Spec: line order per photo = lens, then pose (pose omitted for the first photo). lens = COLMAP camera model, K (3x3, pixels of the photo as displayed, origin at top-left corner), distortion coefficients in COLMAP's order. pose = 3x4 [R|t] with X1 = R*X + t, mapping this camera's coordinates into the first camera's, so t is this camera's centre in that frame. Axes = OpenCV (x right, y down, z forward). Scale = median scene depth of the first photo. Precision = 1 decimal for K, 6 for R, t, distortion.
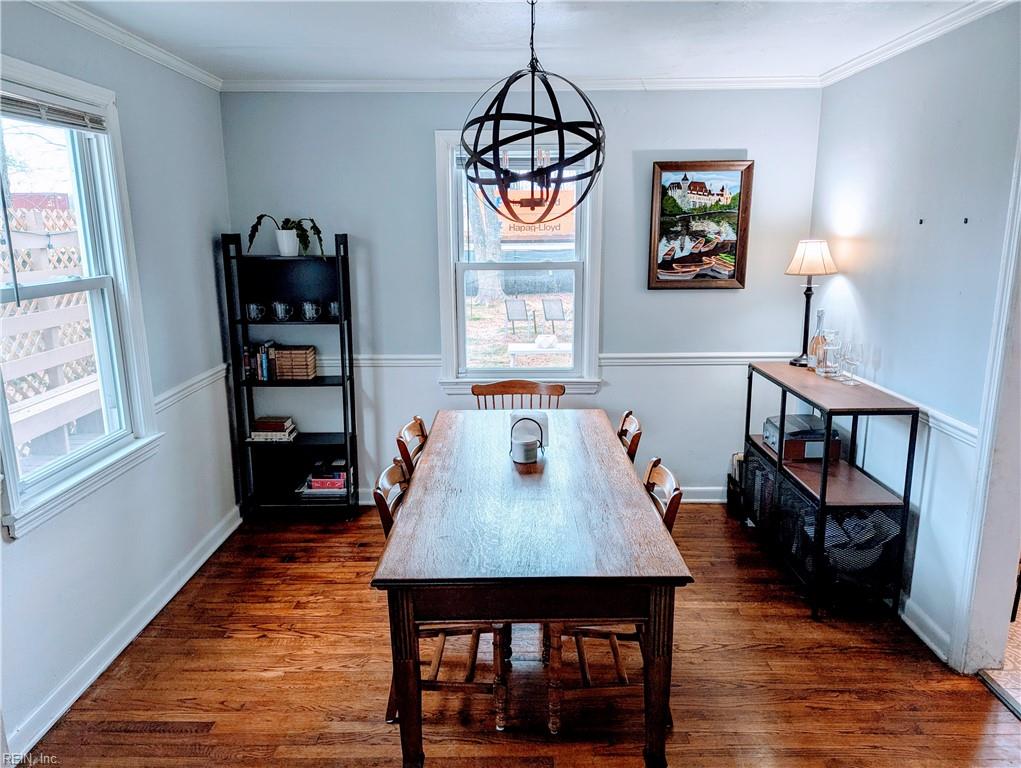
lens RADIAL K [[721.3, 0, 514.8], [0, 721.3, 376.1], [0, 0, 1]] dist [0.066613, -0.049163]
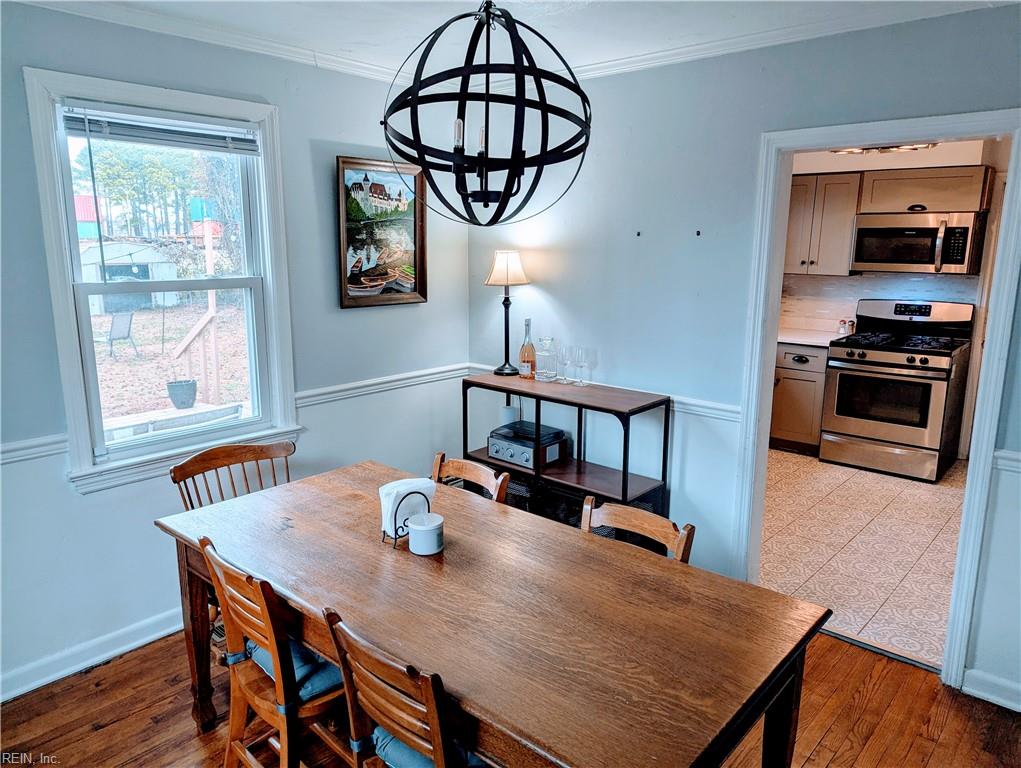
lens RADIAL K [[721.3, 0, 514.8], [0, 721.3, 376.1], [0, 0, 1]] dist [0.066613, -0.049163]
pose [[0.663689, -0.131115, 0.736428, -0.313411], [0.141622, 0.988737, 0.048403, -0.055955], [-0.734479, 0.072170, 0.674782, 0.300819]]
